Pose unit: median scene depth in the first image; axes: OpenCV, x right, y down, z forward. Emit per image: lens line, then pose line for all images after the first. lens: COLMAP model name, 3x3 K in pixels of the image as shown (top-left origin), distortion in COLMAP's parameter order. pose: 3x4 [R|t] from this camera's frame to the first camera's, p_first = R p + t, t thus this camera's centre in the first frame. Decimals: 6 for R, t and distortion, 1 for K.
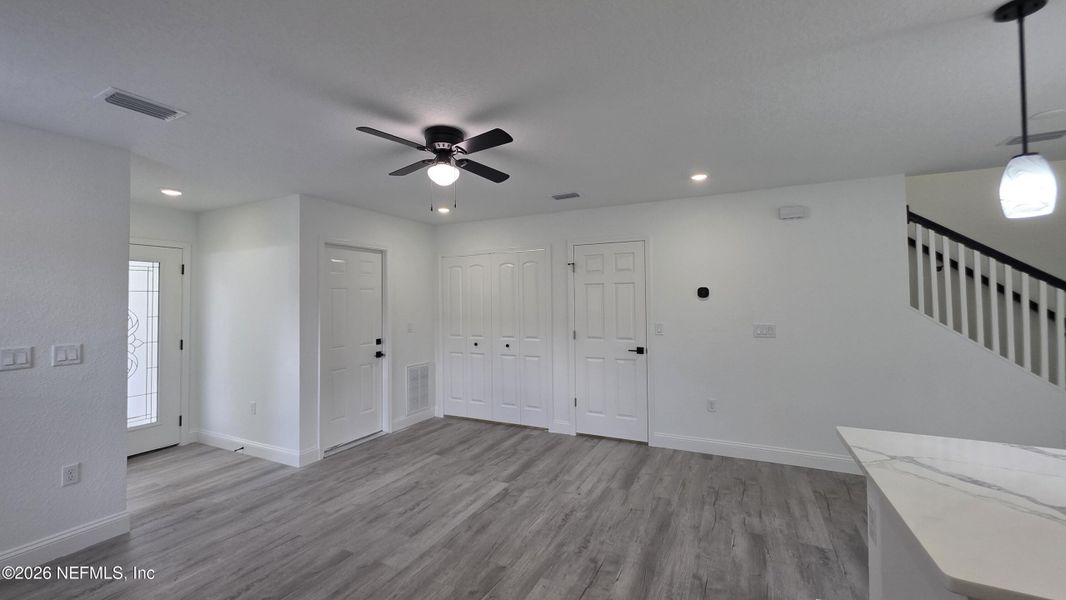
lens RADIAL K [[427.7, 0, 527.1], [0, 427.7, 289.8], [0, 0, 1]] dist [0.001201, -0.000092]
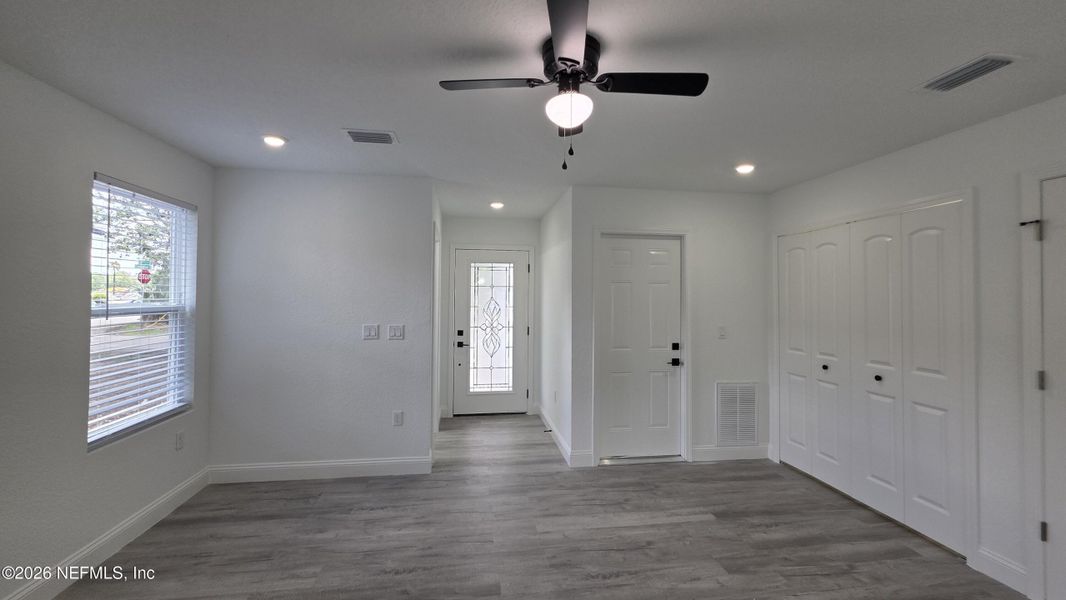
lens RADIAL K [[427.7, 0, 527.1], [0, 427.7, 289.8], [0, 0, 1]] dist [0.001201, -0.000092]
pose [[0.571622, 0.002795, -0.820512, 0.195837], [0.007311, 0.999937, 0.008500, 0.003143], [0.820484, -0.010857, 0.571566, 0.347264]]
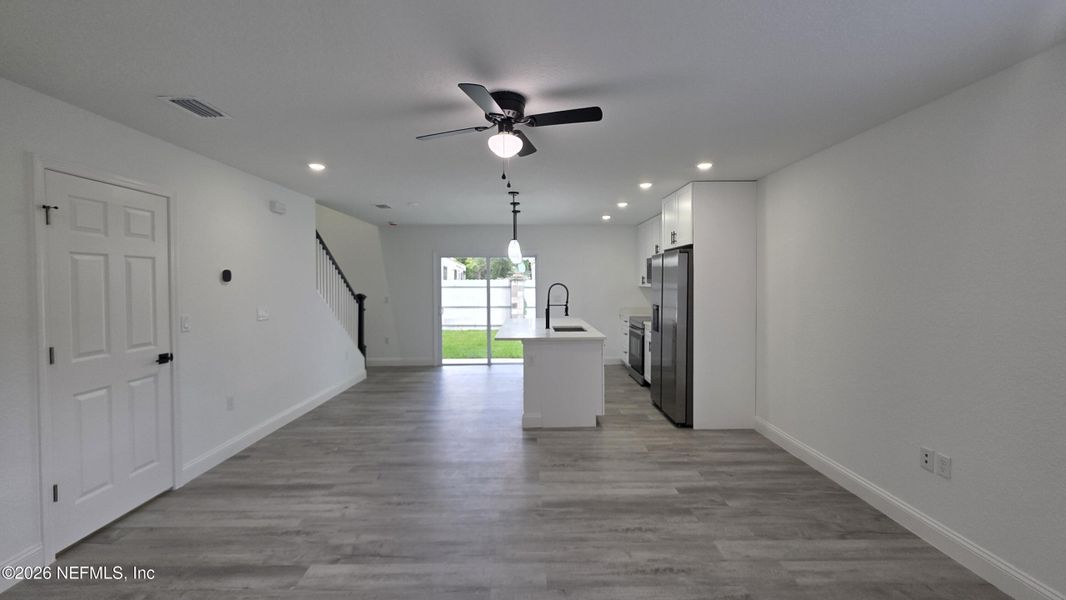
lens RADIAL K [[427.7, 0, 527.1], [0, 427.7, 289.8], [0, 0, 1]] dist [0.001201, -0.000092]
pose [[-0.450491, -0.003675, 0.892773, -0.646308], [-0.016798, 0.999849, -0.004360, 0.027645], [-0.892623, -0.016961, -0.450485, 0.848596]]
